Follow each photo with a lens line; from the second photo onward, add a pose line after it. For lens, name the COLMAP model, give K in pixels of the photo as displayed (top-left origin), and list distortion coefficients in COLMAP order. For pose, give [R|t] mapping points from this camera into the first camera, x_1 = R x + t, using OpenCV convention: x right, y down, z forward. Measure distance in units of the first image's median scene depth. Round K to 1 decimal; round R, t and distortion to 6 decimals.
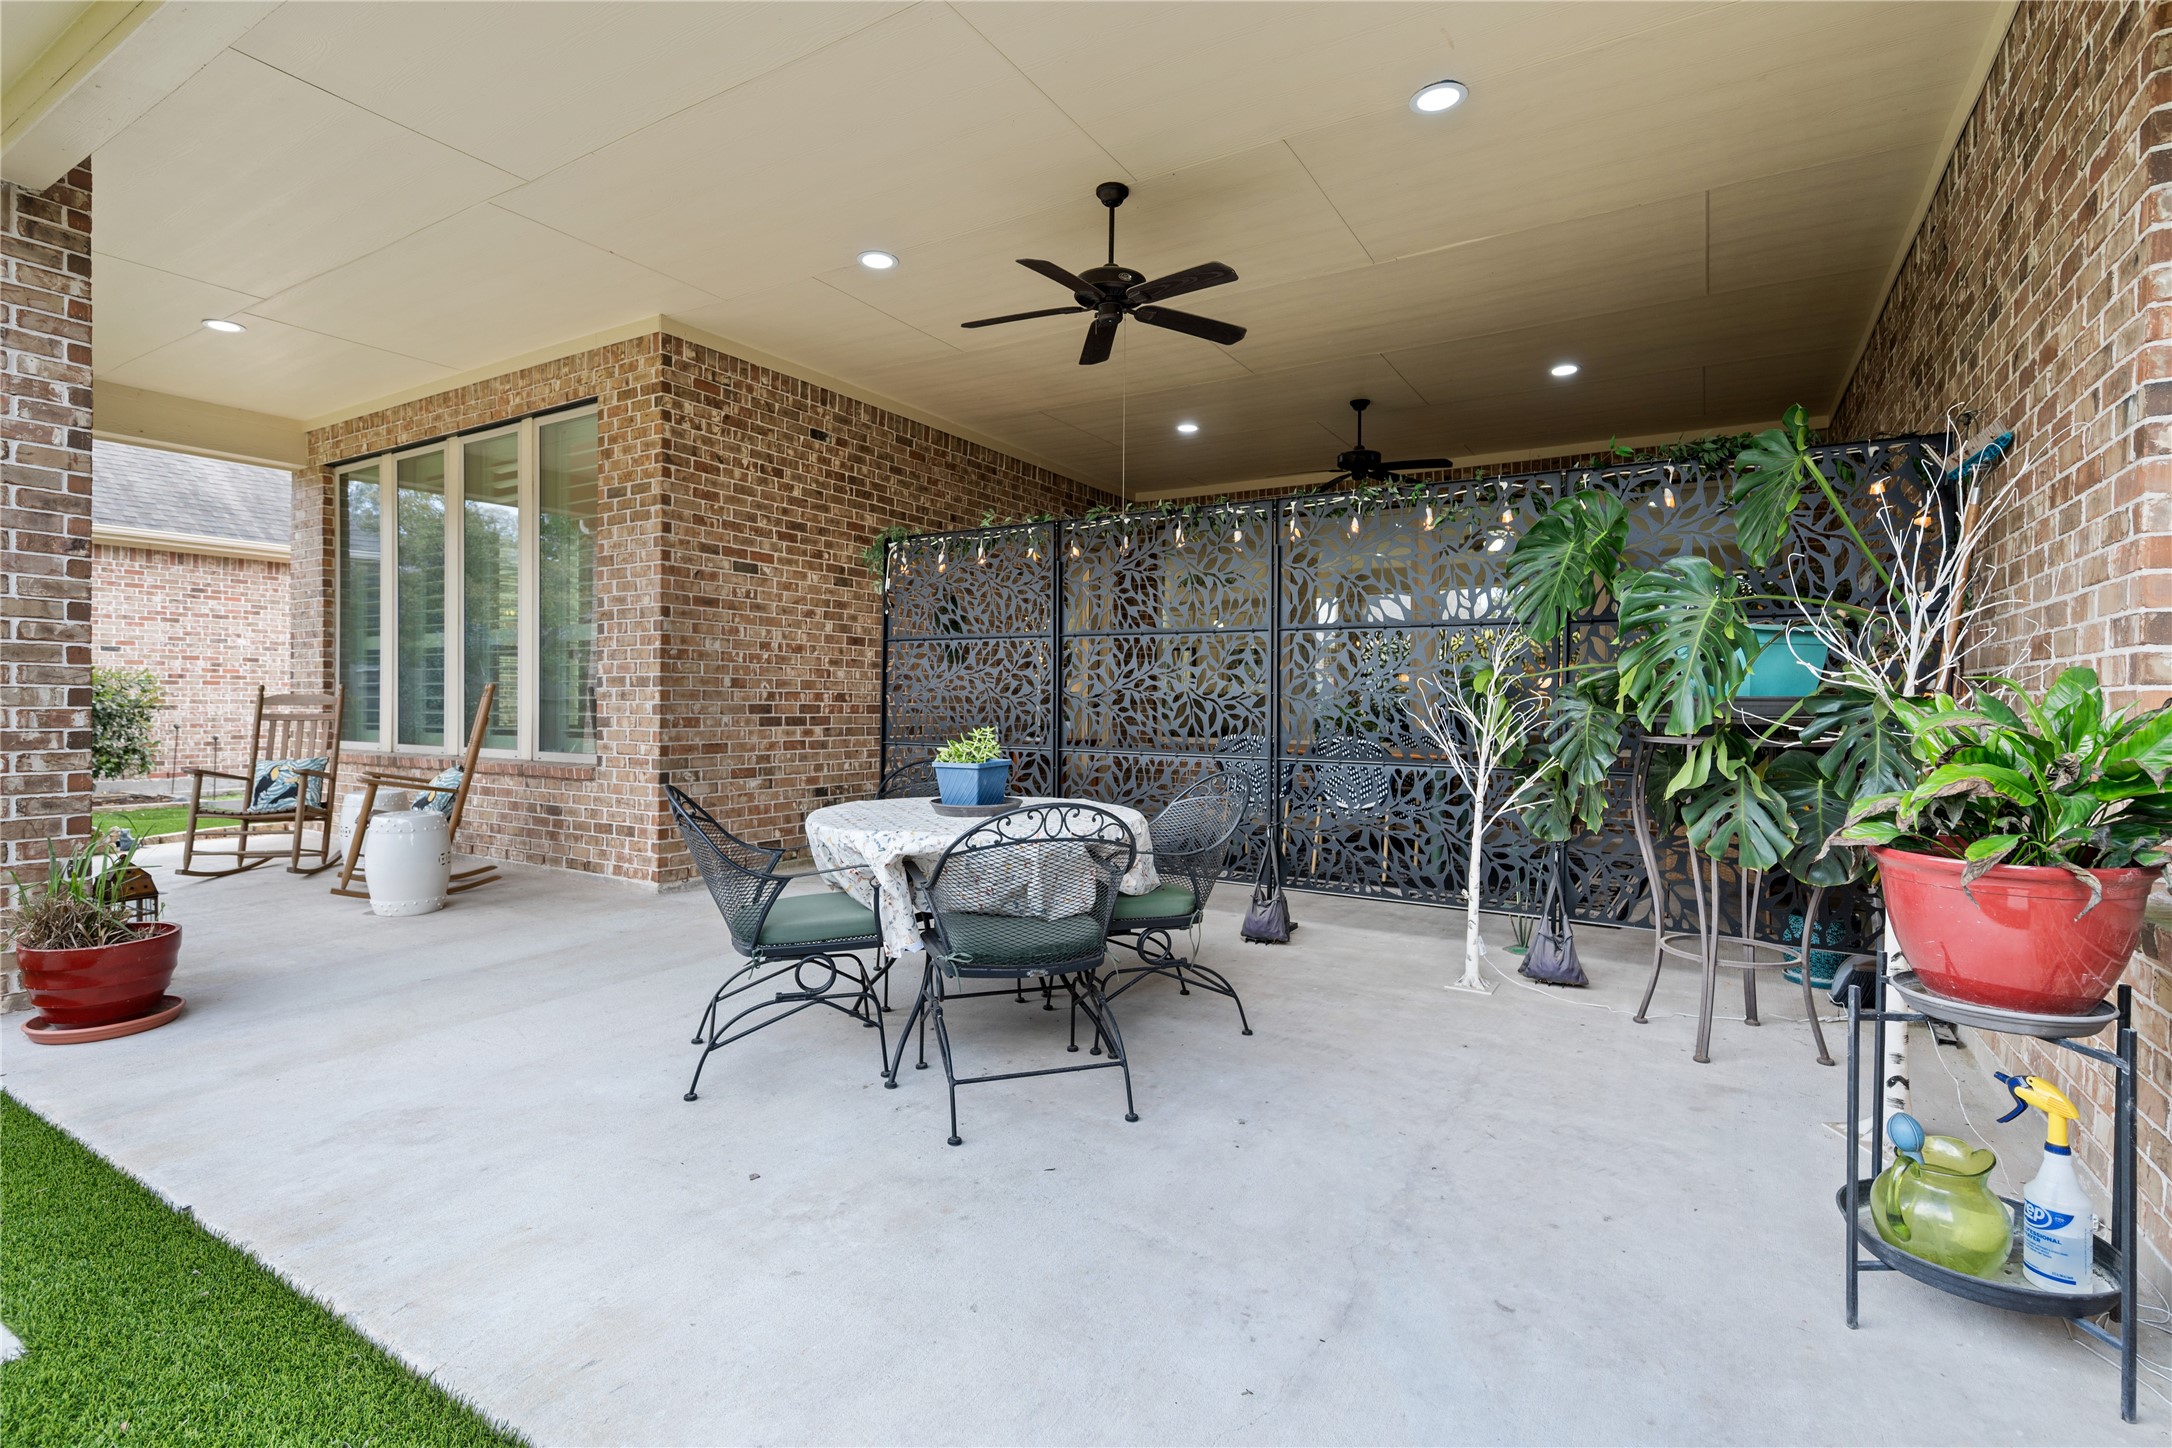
lens RADIAL K [[1015.7, 0, 1085.8], [0, 1015.7, 705.4], [0, 0, 1]] dist [0.001011, -0.000411]
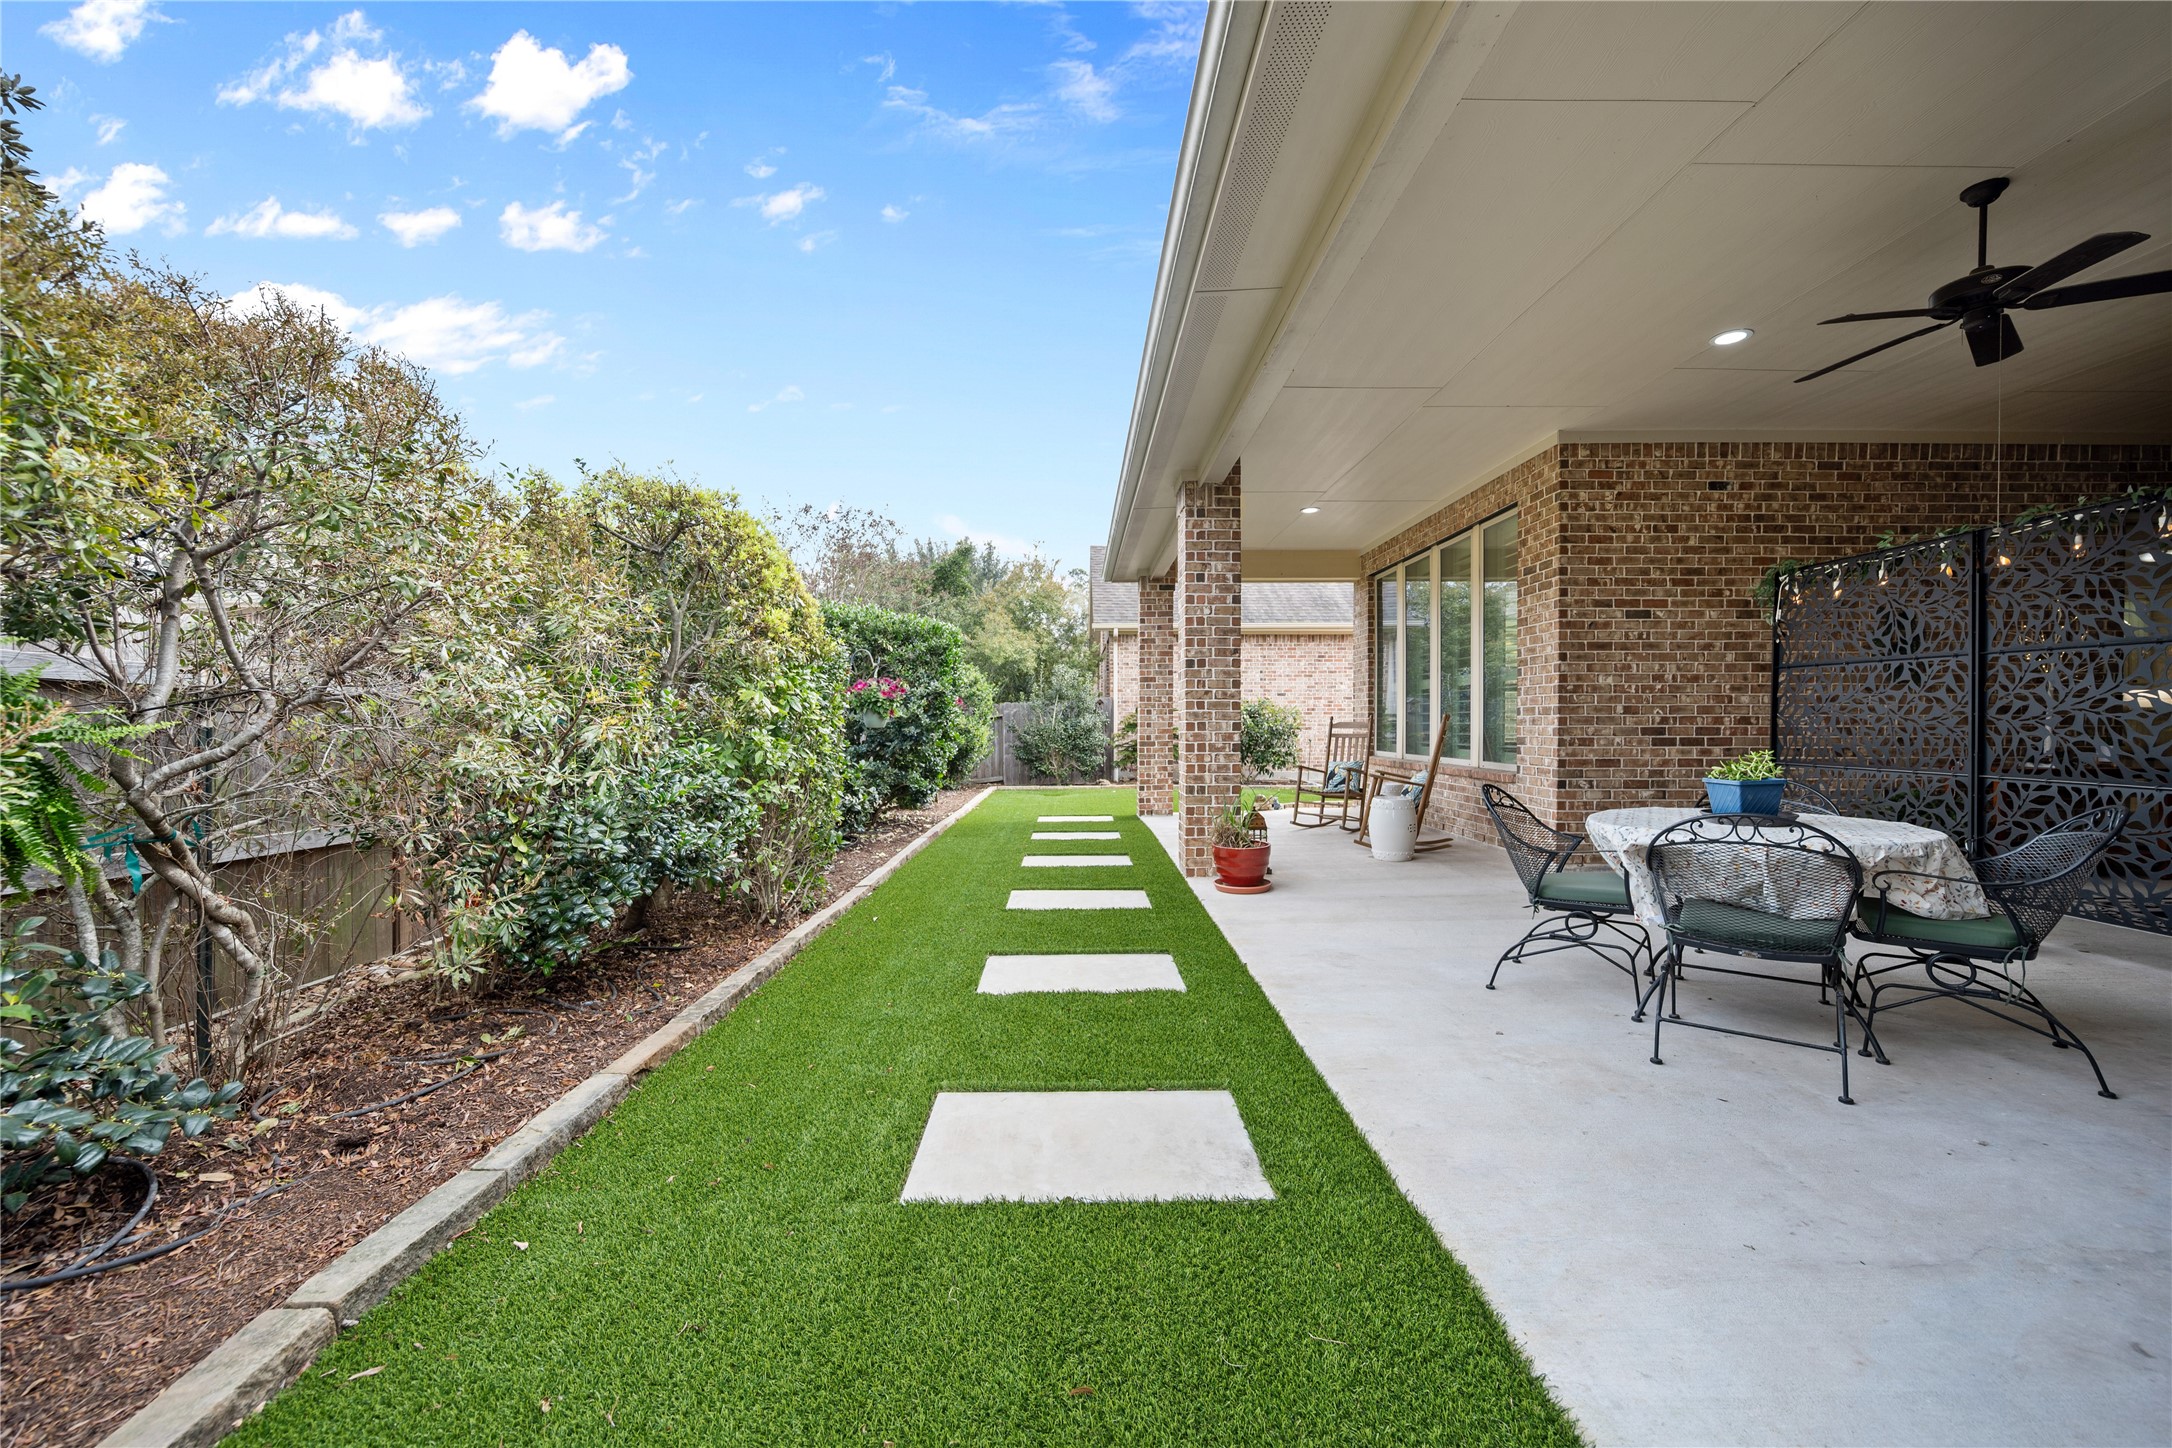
lens RADIAL K [[868.9, 0, 1096.9], [0, 868.9, 692.0], [0, 0, 1]] dist [-0.000130, -0.000112]
pose [[0.539808, -0.036017, -0.841018, 0.195592], [0.005065, 0.999205, -0.039541, -0.005900], [0.841773, 0.017085, 0.539561, -0.104844]]
